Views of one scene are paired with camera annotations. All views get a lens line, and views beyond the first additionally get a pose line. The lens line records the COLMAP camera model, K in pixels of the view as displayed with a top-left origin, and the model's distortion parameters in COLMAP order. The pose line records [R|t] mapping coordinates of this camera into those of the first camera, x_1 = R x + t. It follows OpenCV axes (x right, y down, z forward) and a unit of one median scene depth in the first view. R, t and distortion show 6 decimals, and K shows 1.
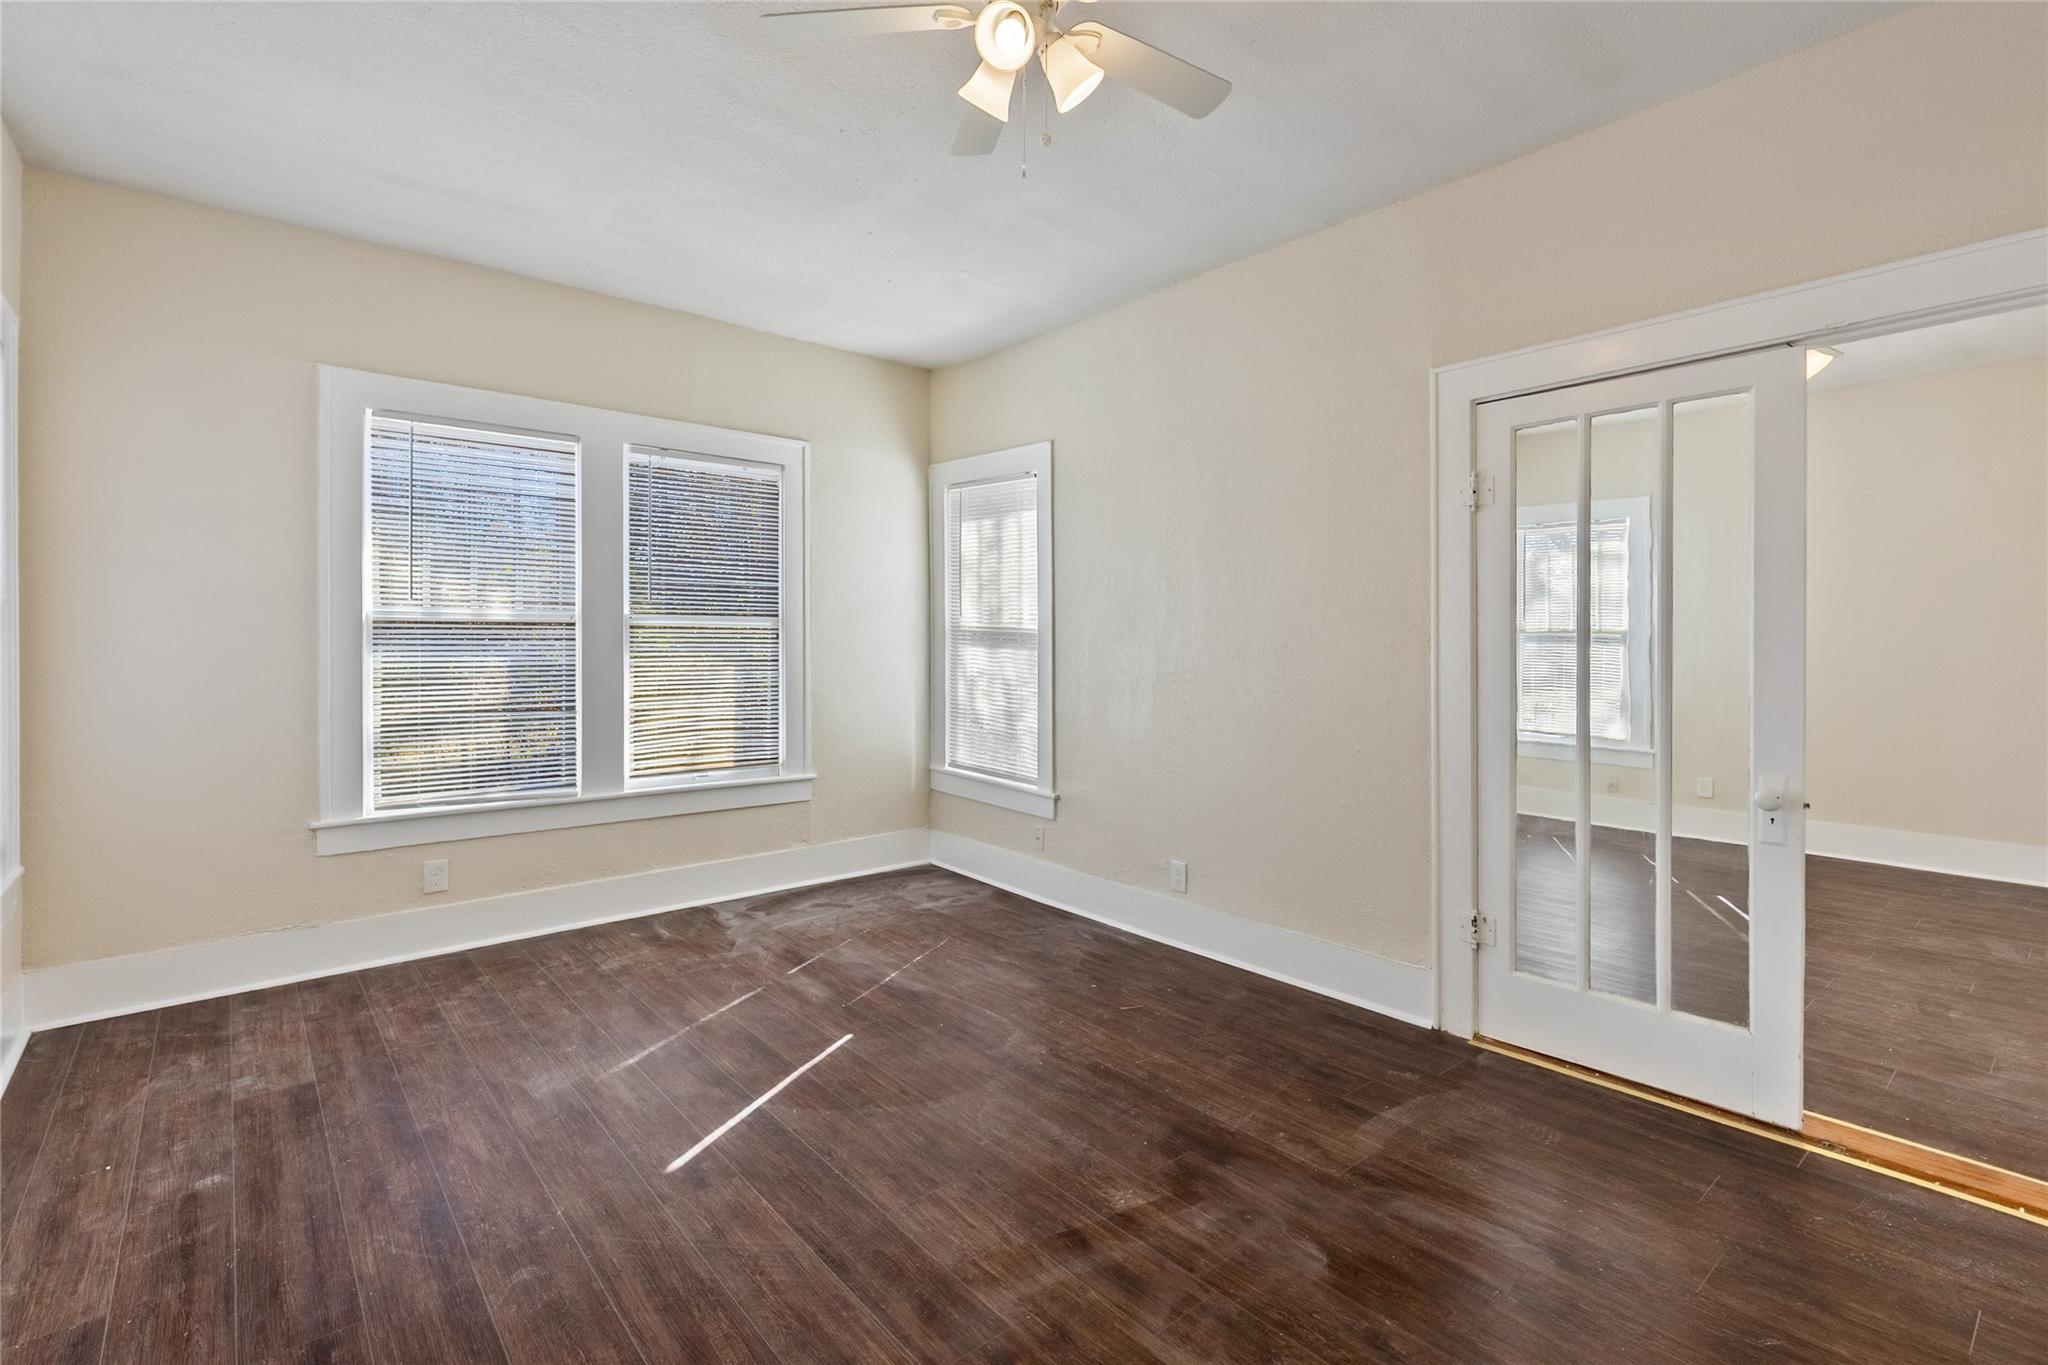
lens RADIAL K [[929.0, 0, 1021.7], [0, 929.0, 676.2], [0, 0, 1]] dist [0.007645, -0.001315]
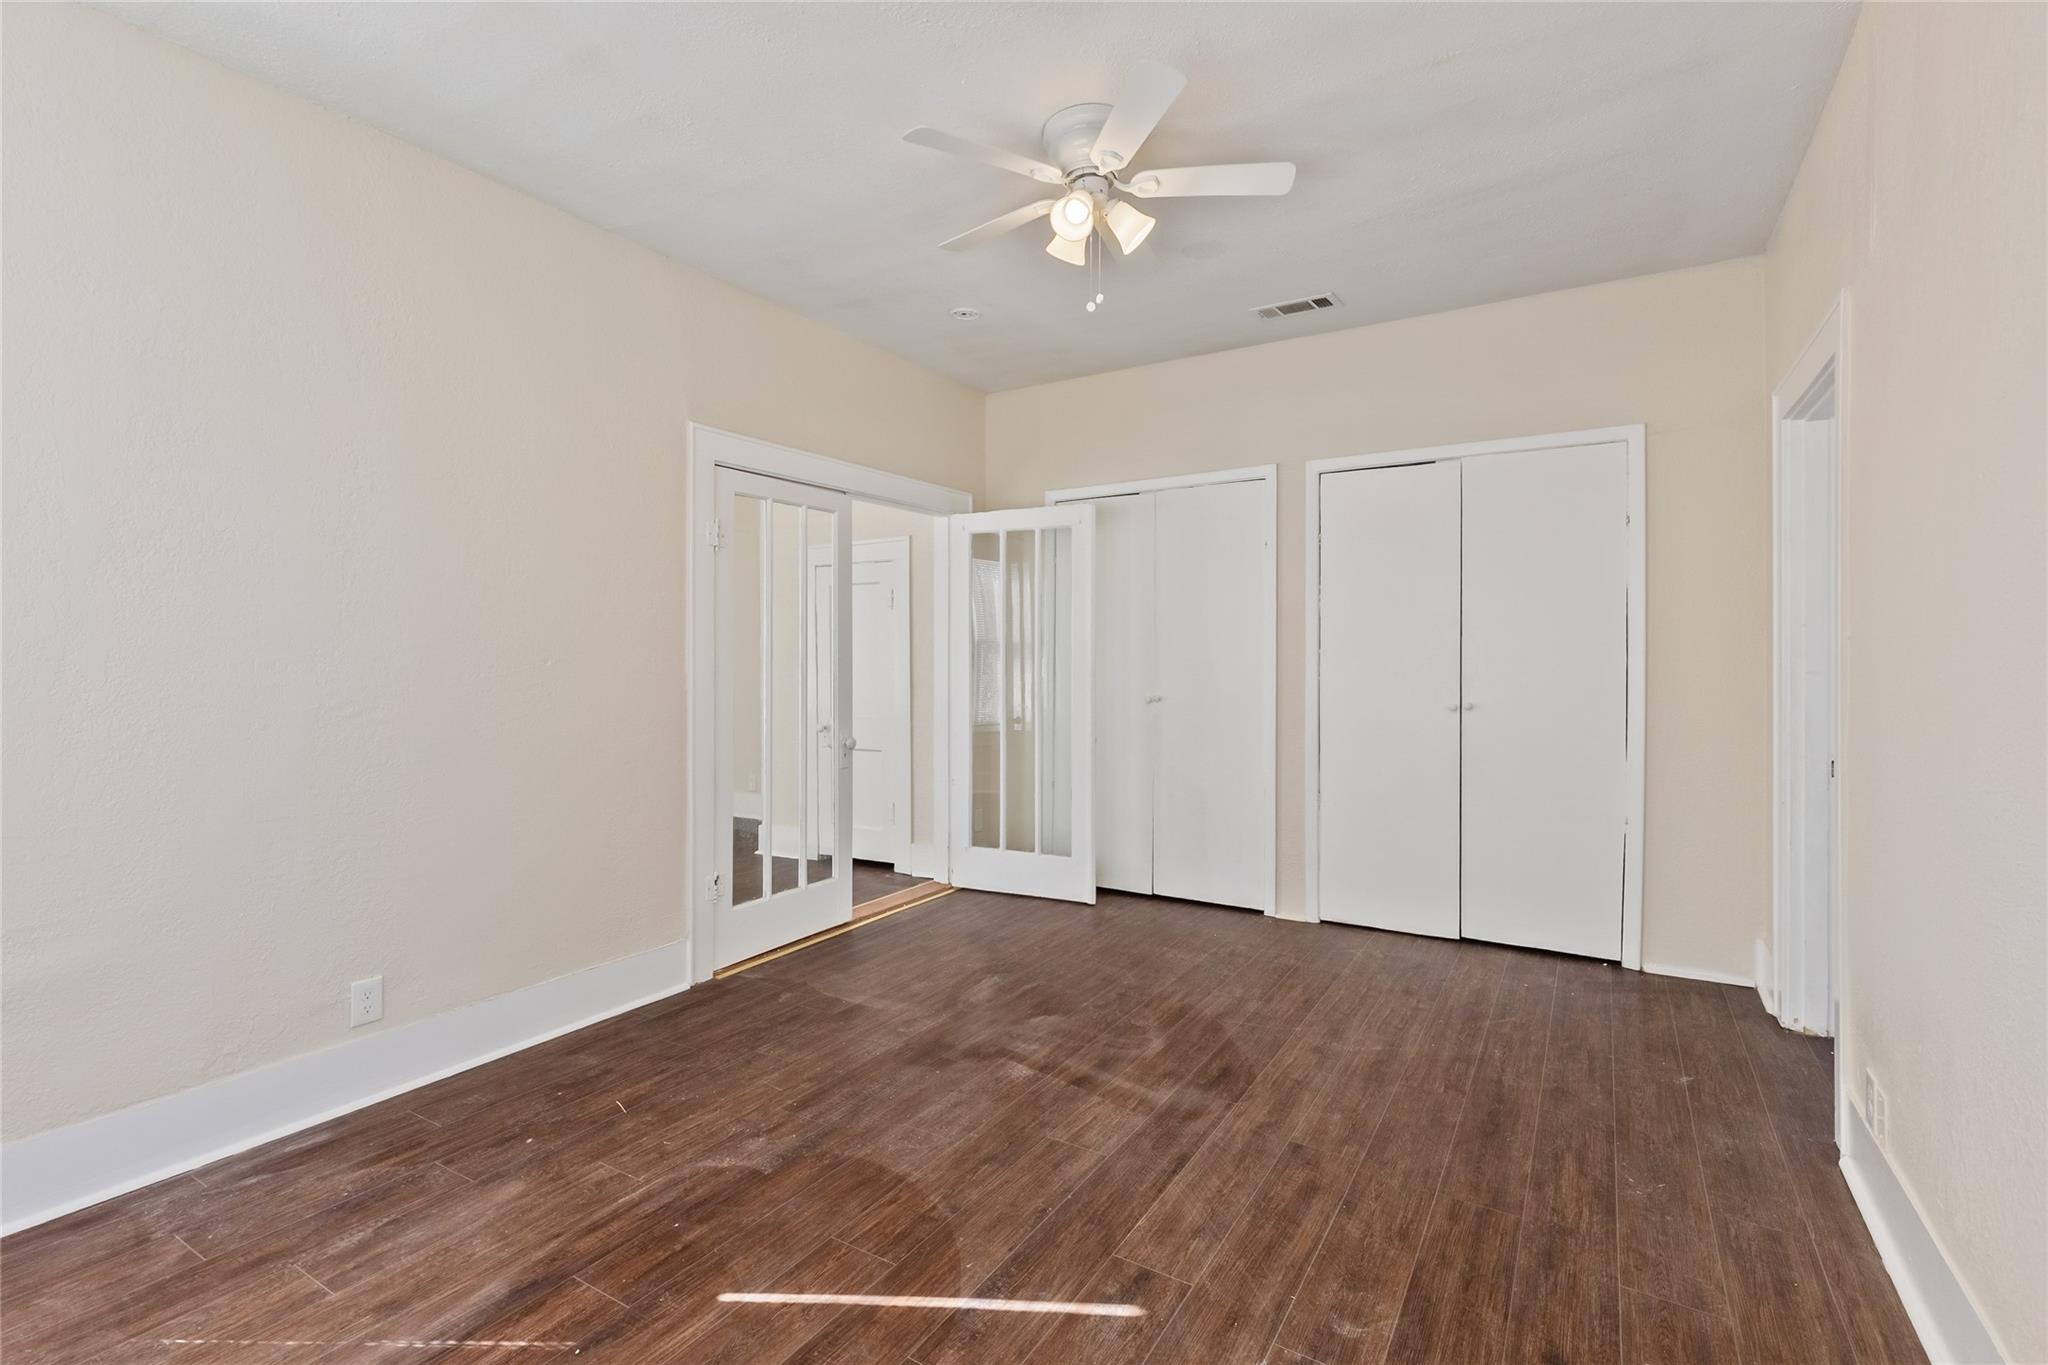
lens RADIAL K [[929.0, 0, 1021.7], [0, 929.0, 676.2], [0, 0, 1]] dist [0.007645, -0.001315]
pose [[-0.299770, -0.021818, 0.953762, -1.041297], [0.033254, 0.998892, 0.033302, -0.047500], [-0.953432, 0.041699, -0.298712, 1.238135]]
